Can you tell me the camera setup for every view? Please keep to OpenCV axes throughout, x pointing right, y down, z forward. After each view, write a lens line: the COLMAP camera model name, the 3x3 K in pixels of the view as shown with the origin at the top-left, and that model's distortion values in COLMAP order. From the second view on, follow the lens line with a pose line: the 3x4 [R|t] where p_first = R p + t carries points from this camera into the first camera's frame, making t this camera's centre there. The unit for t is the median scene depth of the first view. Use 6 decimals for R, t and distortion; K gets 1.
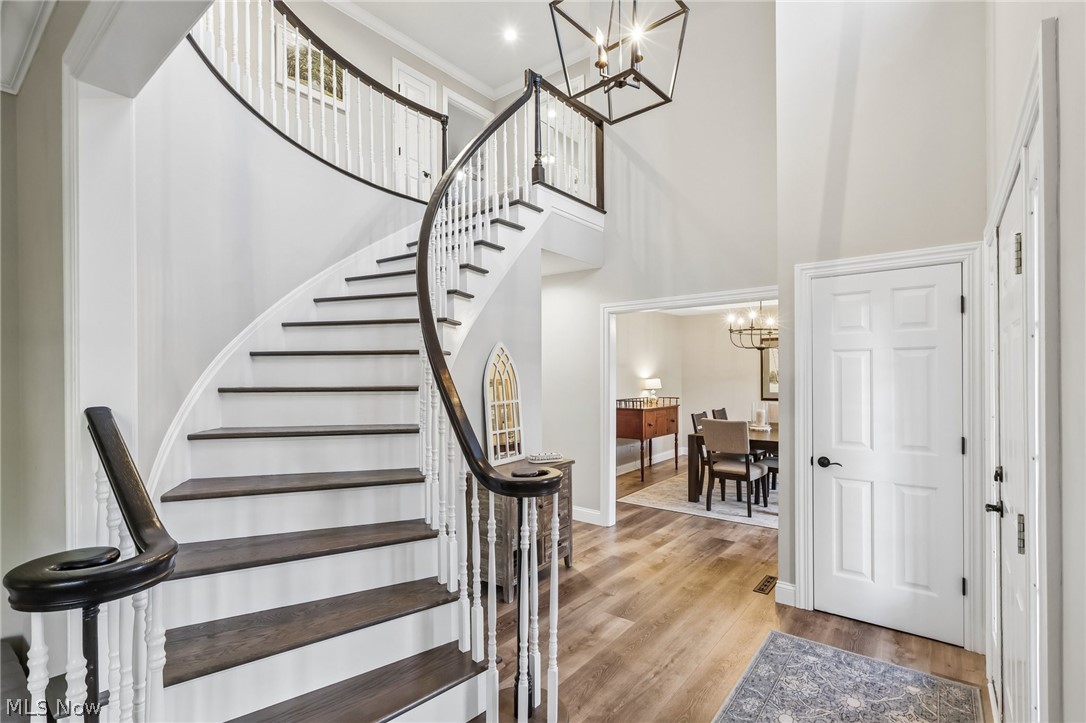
lens RADIAL K [[503.4, 0, 548.9], [0, 503.4, 364.9], [0, 0, 1]] dist [0.001386, 0.000375]
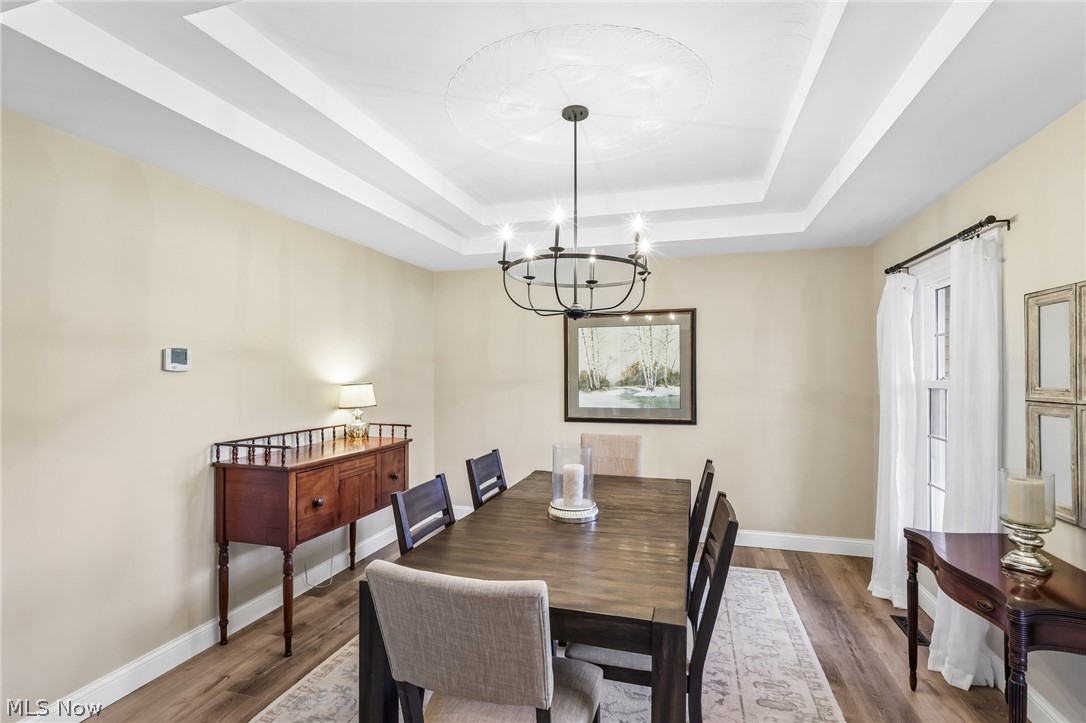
lens RADIAL K [[503.4, 0, 542.9], [0, 503.4, 362.5], [0, 0, 1]] dist [0.001386, 0.000375]
pose [[0.931502, 0.012722, 0.363515, 0.200206], [-0.011427, 0.999918, -0.005714, 0.007009], [-0.363558, 0.001168, 0.931571, 0.506015]]
